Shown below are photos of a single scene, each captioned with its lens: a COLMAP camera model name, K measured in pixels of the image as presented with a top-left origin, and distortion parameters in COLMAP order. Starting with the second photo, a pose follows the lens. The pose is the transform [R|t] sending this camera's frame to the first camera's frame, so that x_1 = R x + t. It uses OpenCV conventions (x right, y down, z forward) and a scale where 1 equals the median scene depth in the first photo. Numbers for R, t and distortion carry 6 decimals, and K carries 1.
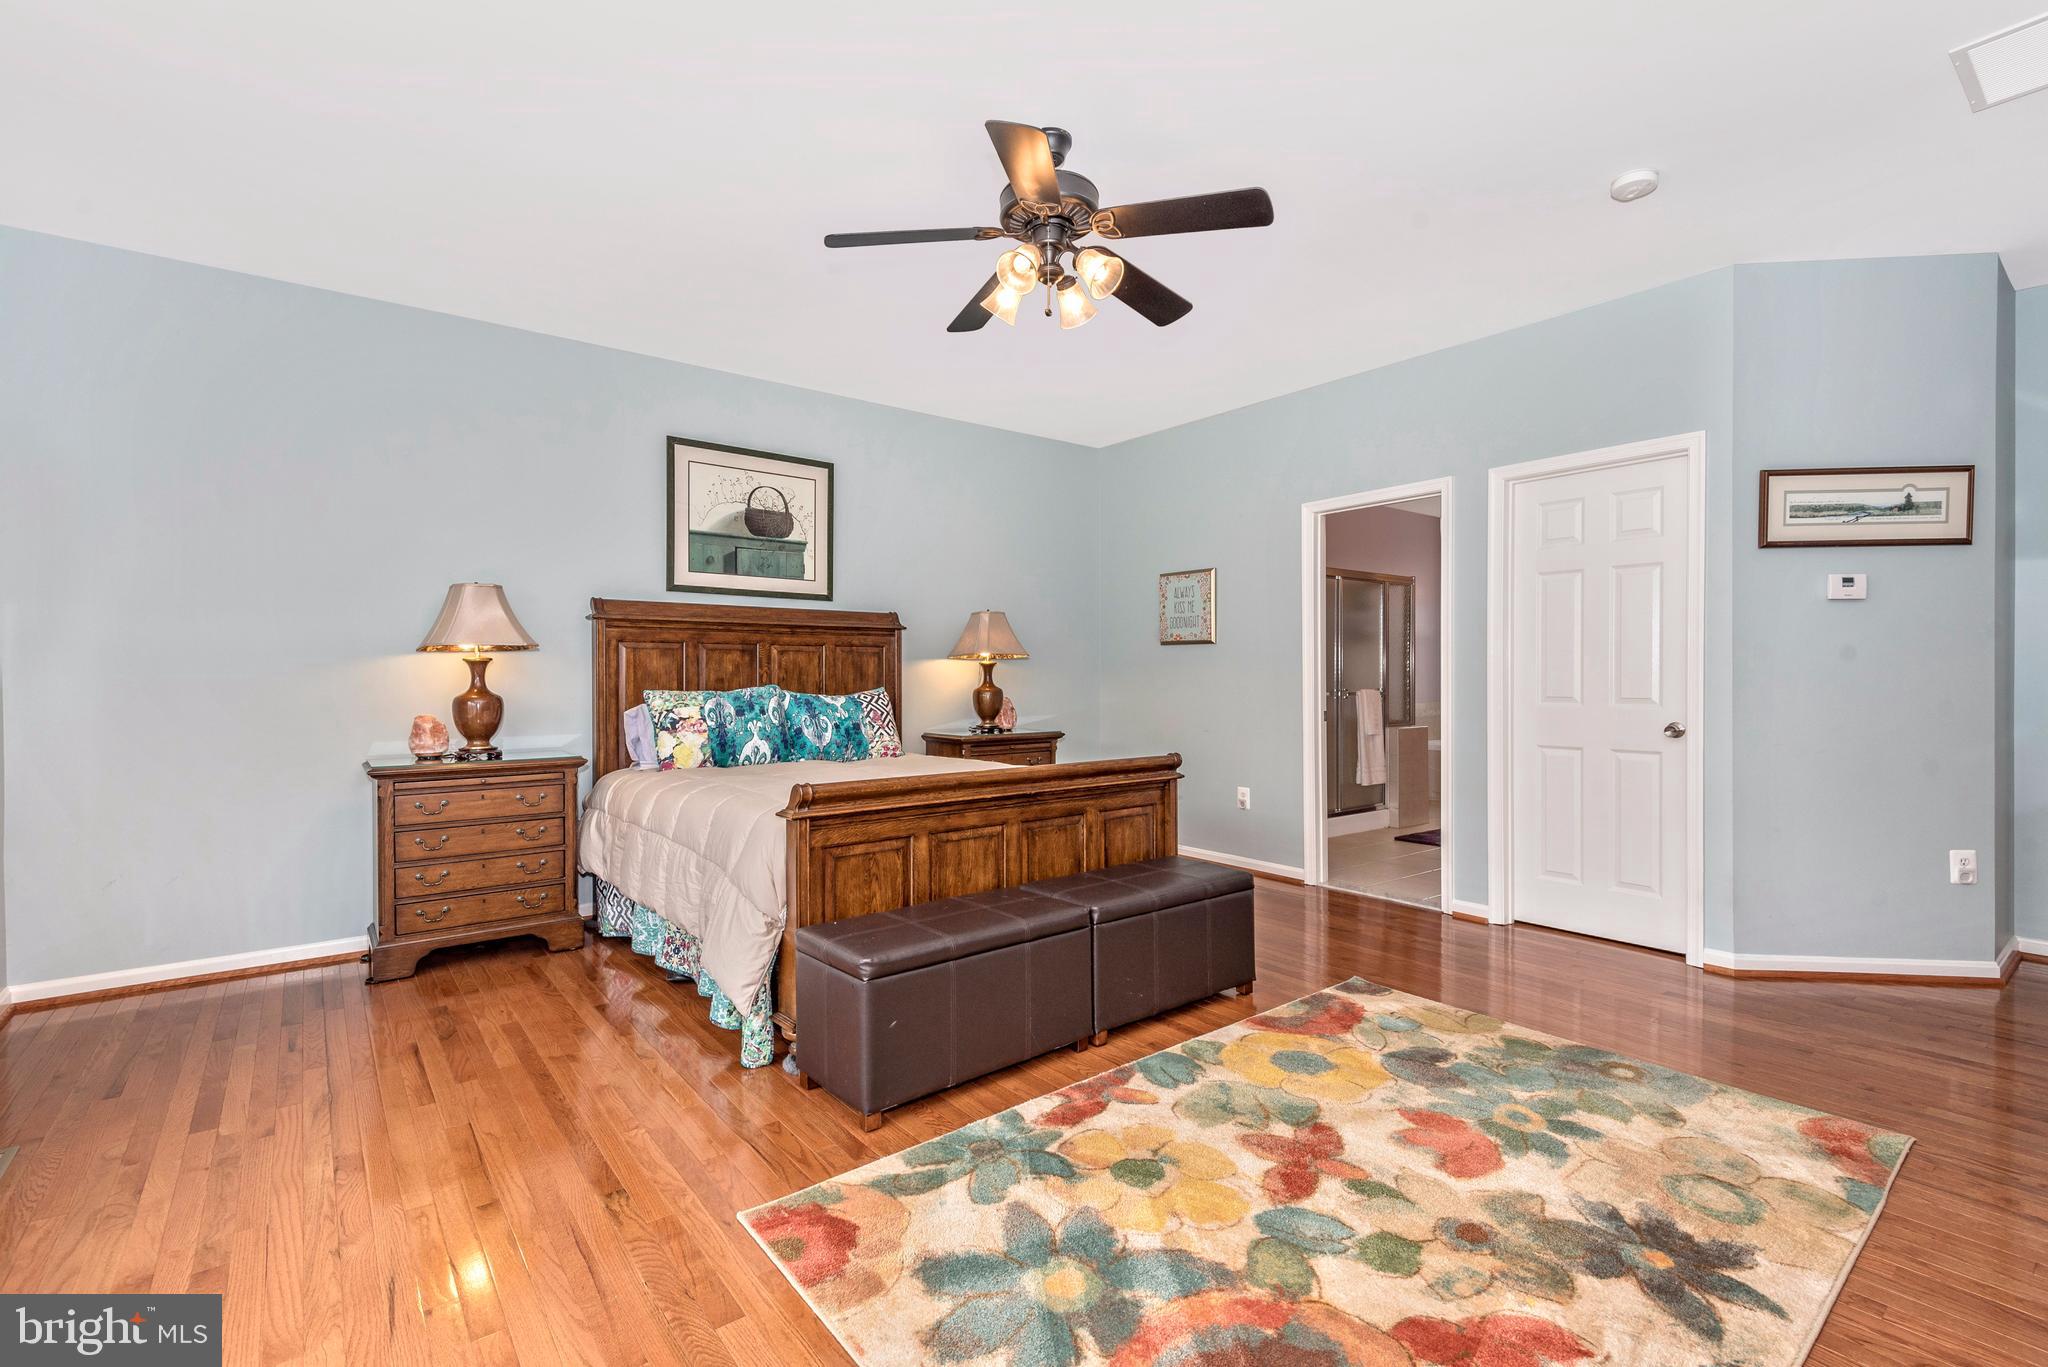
lens RADIAL K [[932.1, 0, 1027.7], [0, 932.1, 681.6], [0, 0, 1]] dist [0.015809, -0.007293]
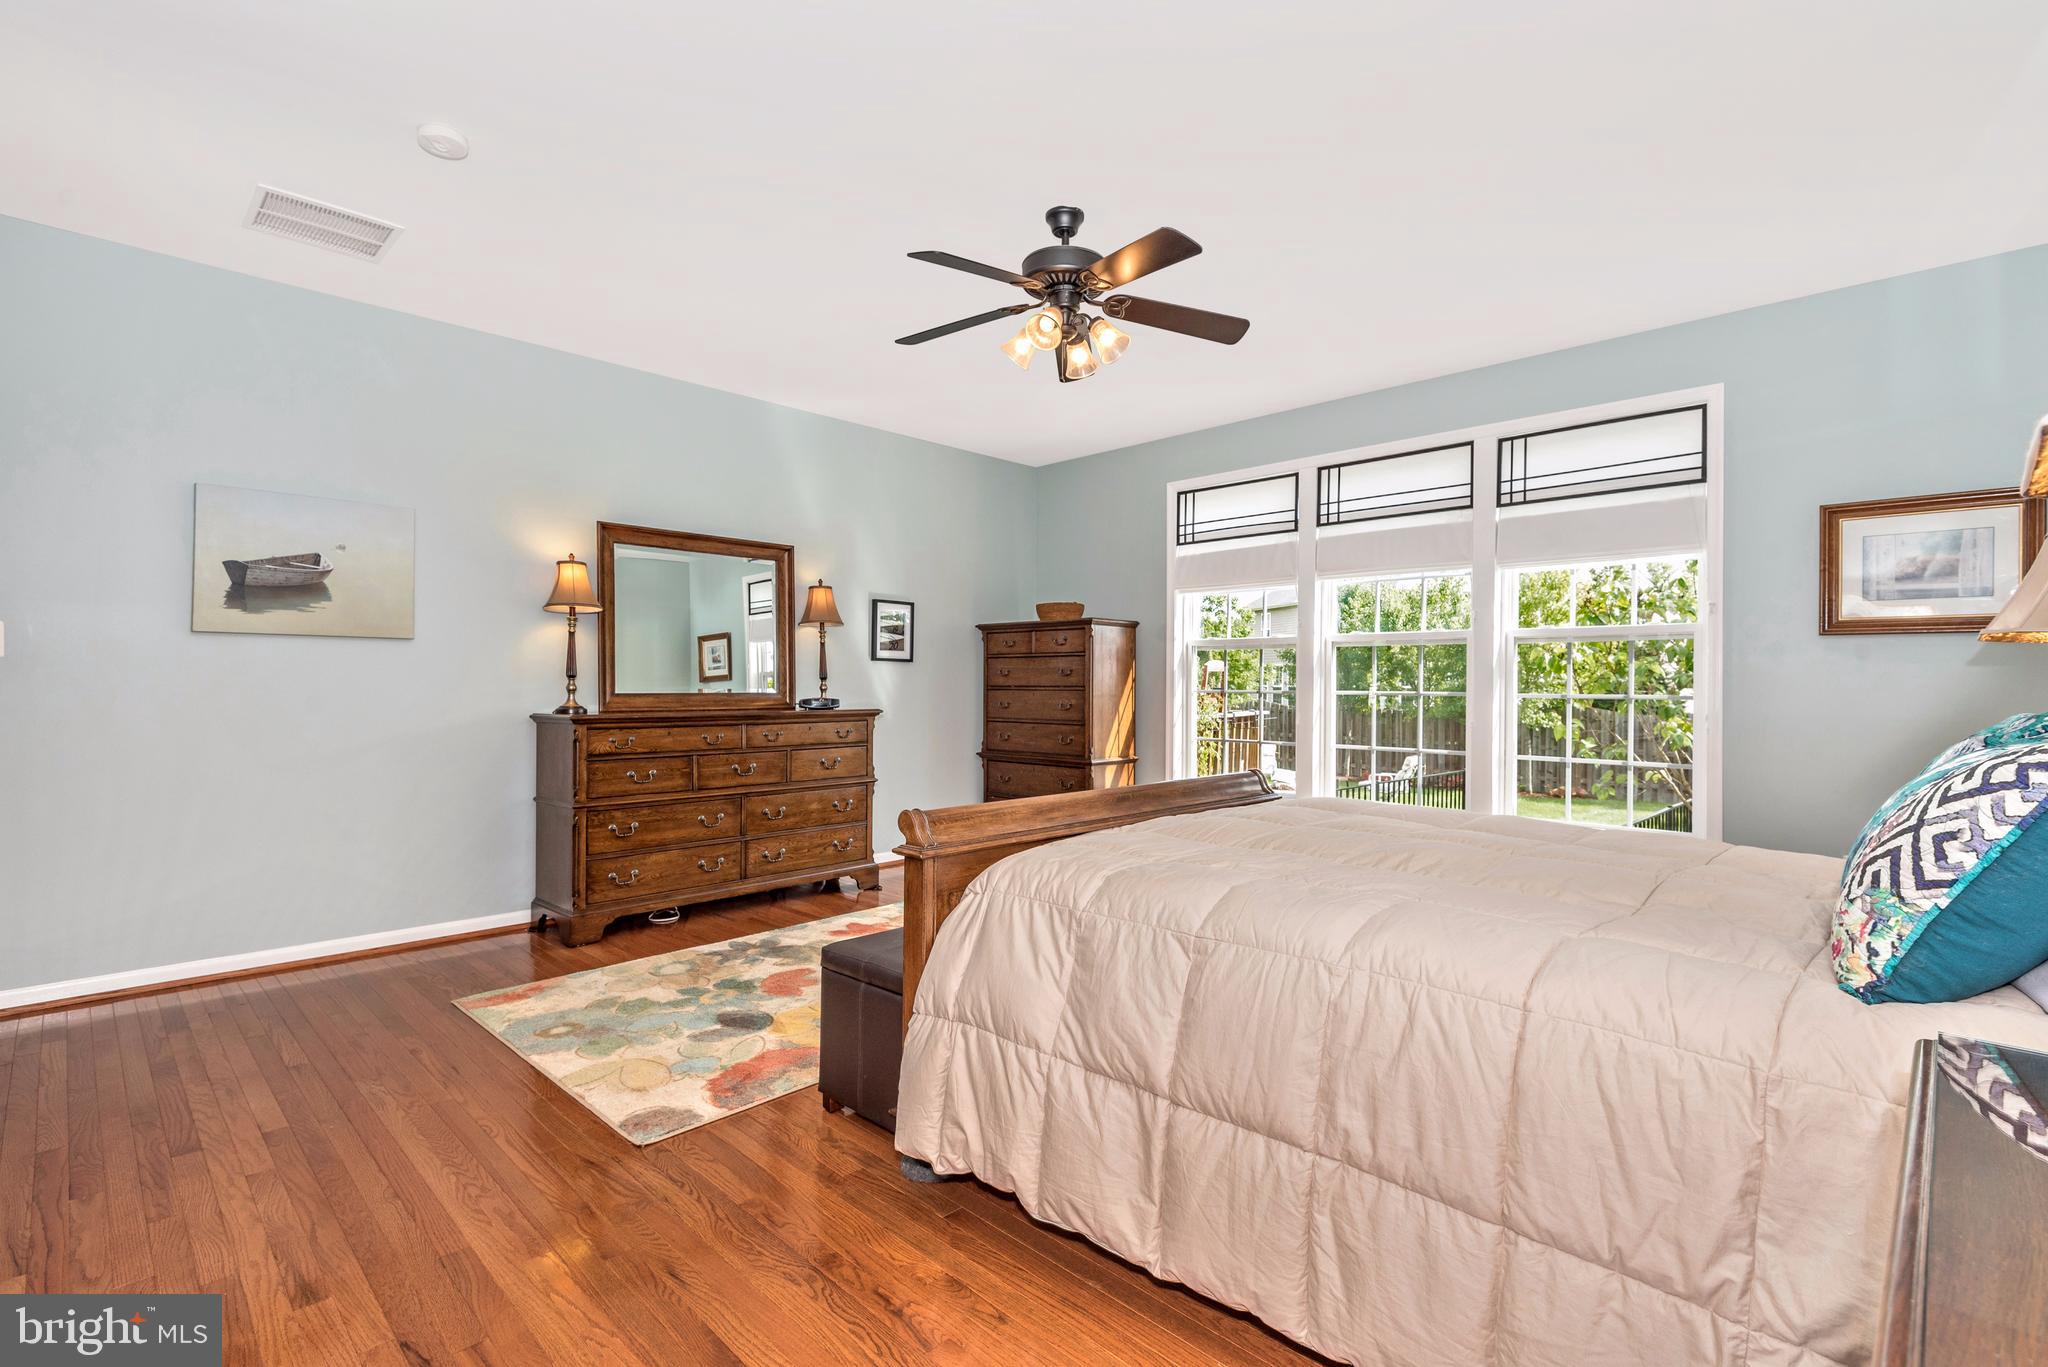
lens RADIAL K [[932.1, 0, 1022.3], [0, 932.1, 684.8], [0, 0, 1]] dist [0.015809, -0.007293]
pose [[-0.992308, 0.000243, -0.123796, 0.247506], [-0.000518, 0.999981, 0.006116, -0.005804], [0.123795, 0.006133, -0.992289, 2.438970]]
